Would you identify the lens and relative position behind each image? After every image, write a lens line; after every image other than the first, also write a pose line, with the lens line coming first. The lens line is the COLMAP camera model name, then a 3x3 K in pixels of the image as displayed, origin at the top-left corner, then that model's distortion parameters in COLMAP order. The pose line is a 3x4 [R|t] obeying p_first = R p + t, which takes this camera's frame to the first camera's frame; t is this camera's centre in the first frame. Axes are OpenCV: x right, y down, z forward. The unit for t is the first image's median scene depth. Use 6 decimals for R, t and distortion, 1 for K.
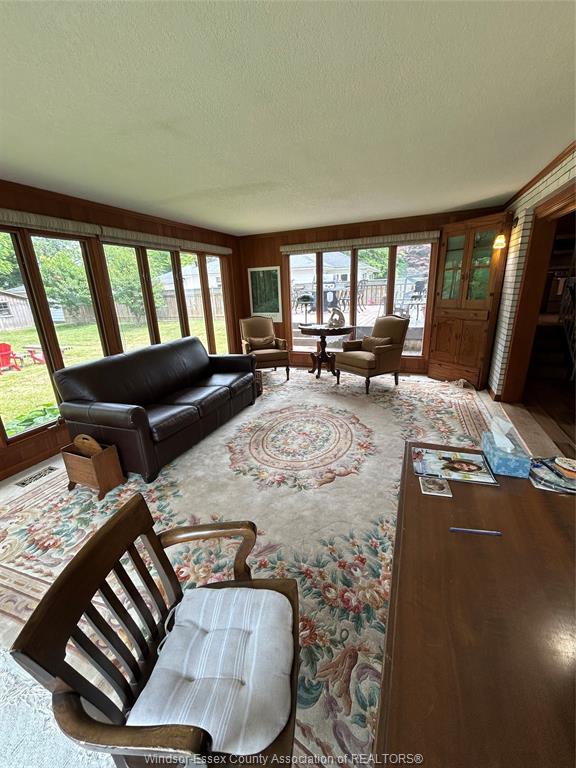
lens RADIAL K [[314.3, 0, 286.5], [0, 314.3, 386.3], [0, 0, 1]] dist [-0.000723, 0.000092]
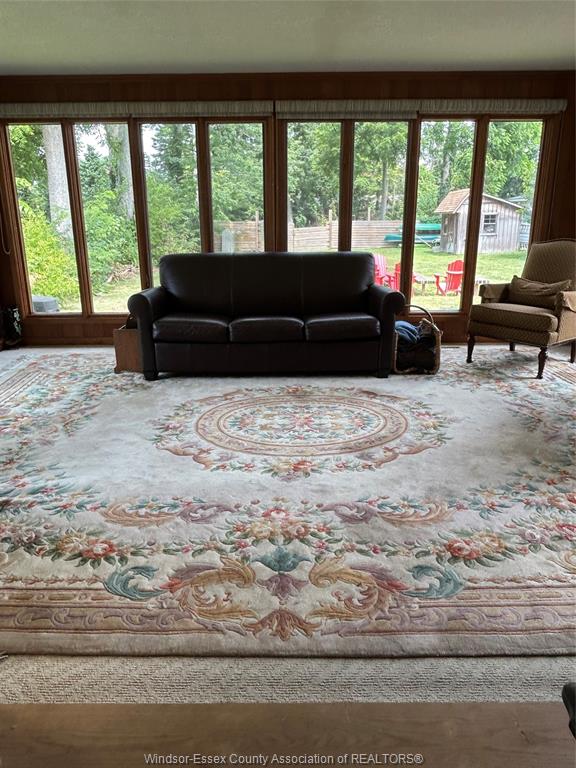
lens RADIAL K [[564.4, 0, 289.6], [0, 564.4, 383.3], [0, 0, 1]] dist [0.000128, -0.001136]
pose [[0.364505, 0.298015, -0.882226, 0.915502], [-0.290902, 0.936433, 0.196136, -0.105376], [0.884597, 0.185149, 0.428027, 0.494214]]
